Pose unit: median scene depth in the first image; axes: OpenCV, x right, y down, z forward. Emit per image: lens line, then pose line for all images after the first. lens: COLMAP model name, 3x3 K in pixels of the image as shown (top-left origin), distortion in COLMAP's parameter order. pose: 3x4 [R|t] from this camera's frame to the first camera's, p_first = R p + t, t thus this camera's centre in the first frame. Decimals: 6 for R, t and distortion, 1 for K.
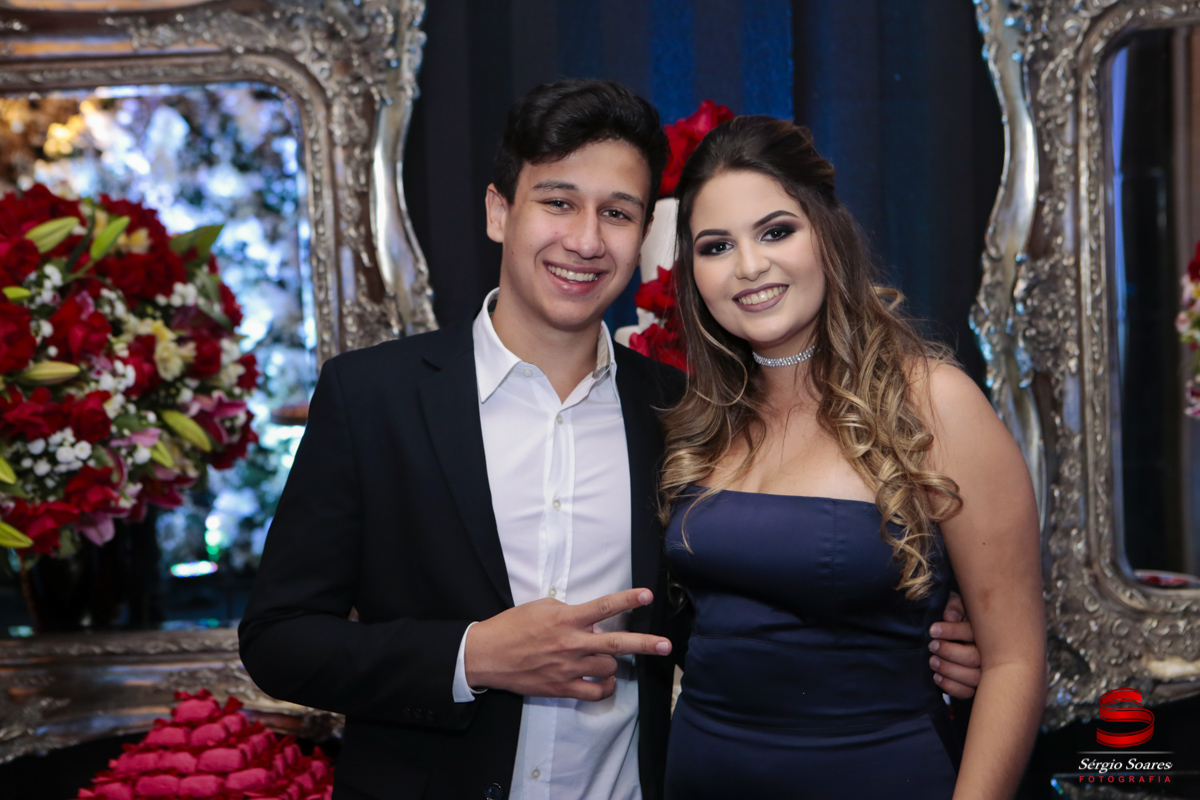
lens RADIAL K [[1842.3, 0, 573.8], [0, 1842.3, 387.0], [0, 0, 1]] dist [0.068869, 0.000000]
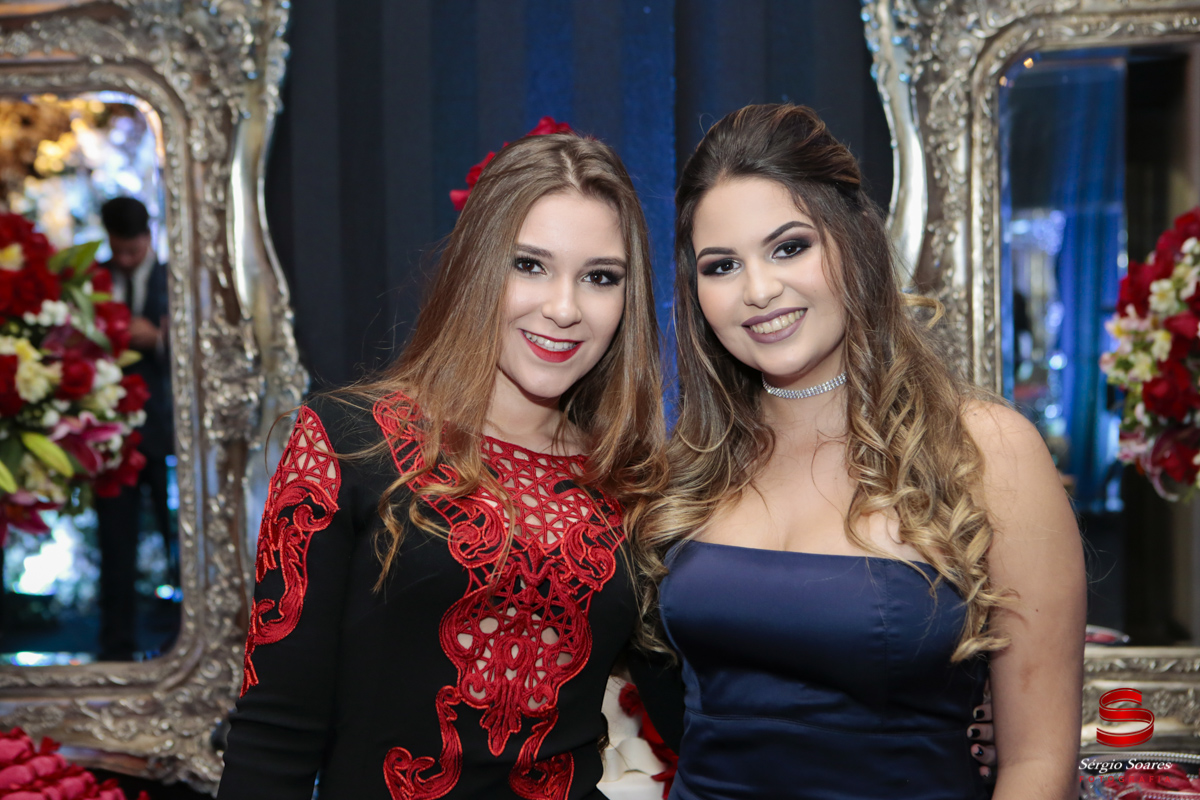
lens RADIAL K [[1842.3, 0, 584.1], [0, 1842.3, 384.7], [0, 0, 1]] dist [0.068869, 0.000000]
pose [[0.998766, 0.019958, -0.045488, 0.119622], [-0.020704, 0.999658, -0.015970, -0.003450], [0.045153, 0.016892, 0.998837, 0.053488]]
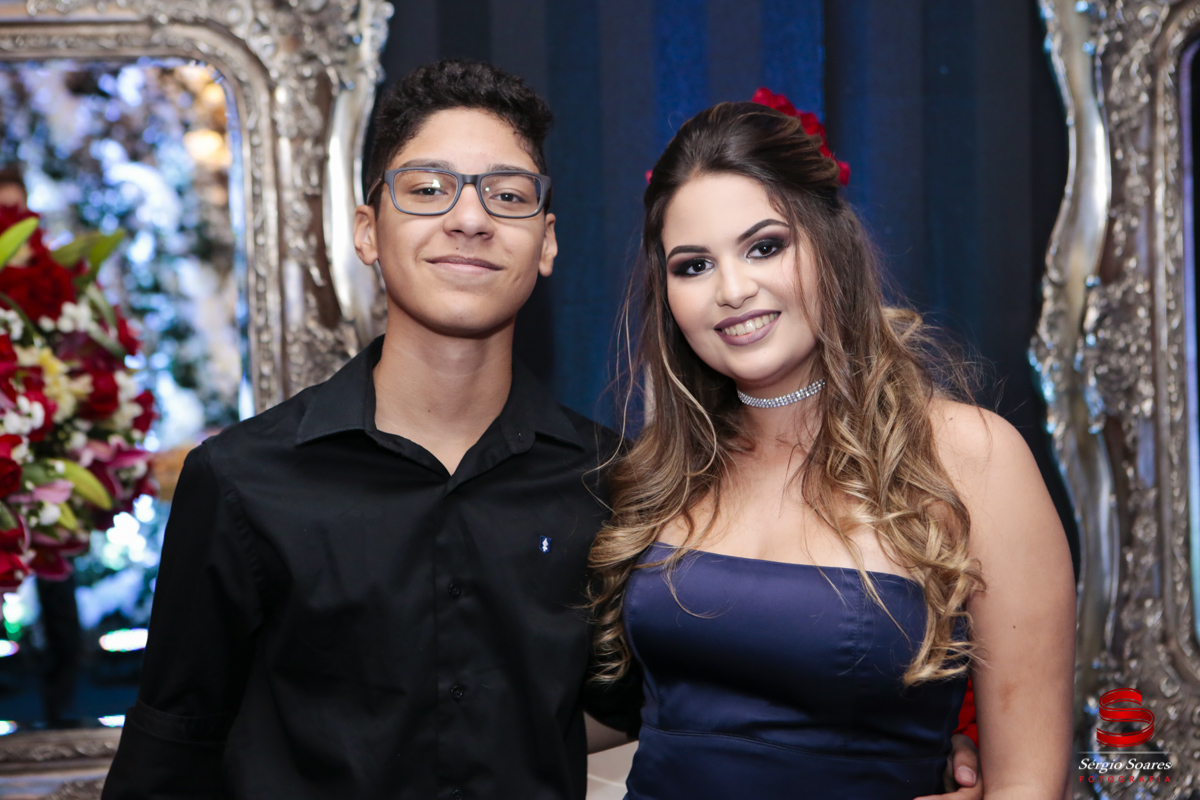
lens RADIAL K [[2058.1, 0, 593.2], [0, 2058.1, 385.7], [0, 0, 1]] dist [0.111557, 0.000000]
pose [[0.994300, 0.005624, 0.106468, -0.088448], [-0.002974, 0.999682, -0.025034, 0.002677], [-0.106575, 0.024575, 0.994001, 0.070550]]
